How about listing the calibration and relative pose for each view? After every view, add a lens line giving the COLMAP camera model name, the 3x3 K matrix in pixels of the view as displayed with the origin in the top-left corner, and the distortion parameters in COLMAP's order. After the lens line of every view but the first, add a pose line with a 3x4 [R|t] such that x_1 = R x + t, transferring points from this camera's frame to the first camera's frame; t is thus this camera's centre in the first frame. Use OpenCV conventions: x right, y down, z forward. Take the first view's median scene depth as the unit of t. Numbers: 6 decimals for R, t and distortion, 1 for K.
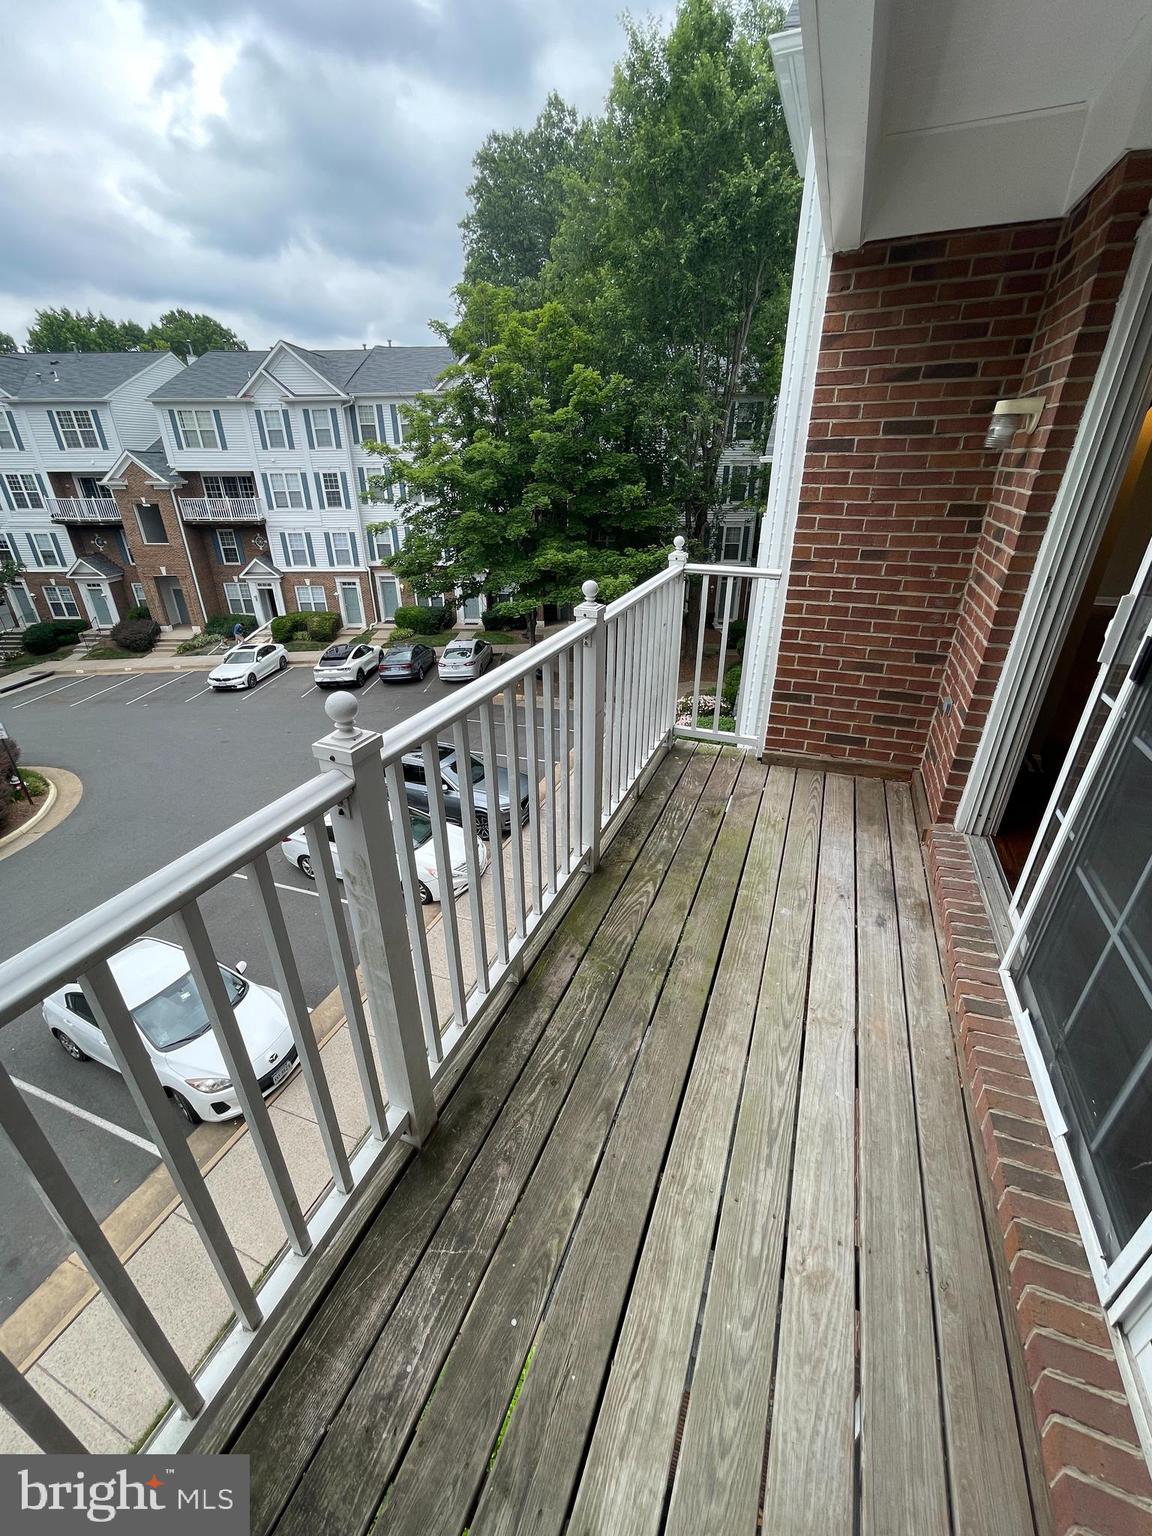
lens RADIAL K [[622.2, 0, 576.0], [0, 622.2, 768.0], [0, 0, 1]] dist [-0.002739, -0.000120]
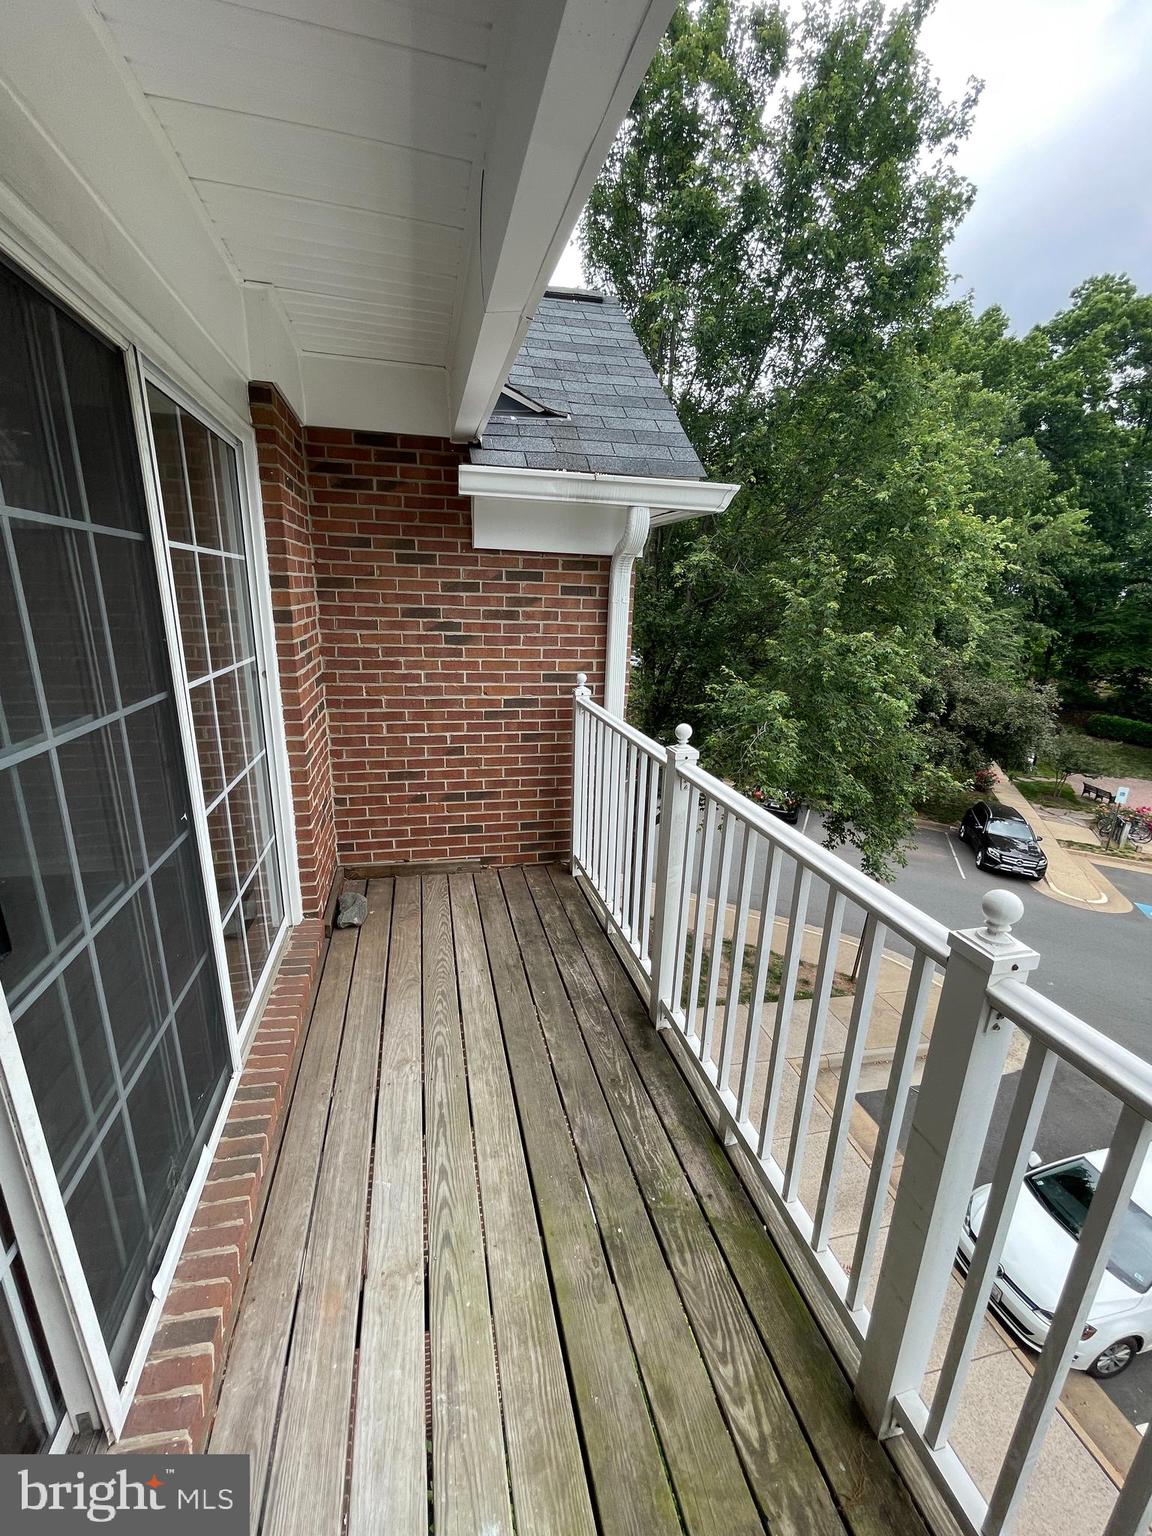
lens RADIAL K [[622.2, 0, 576.0], [0, 622.2, 768.0], [0, 0, 1]] dist [-0.002739, -0.000120]
pose [[-0.813168, 0.133871, -0.566424, 0.582149], [-0.284159, 0.758008, 0.587093, -0.609912], [0.507948, 0.638360, -0.578347, 1.155524]]
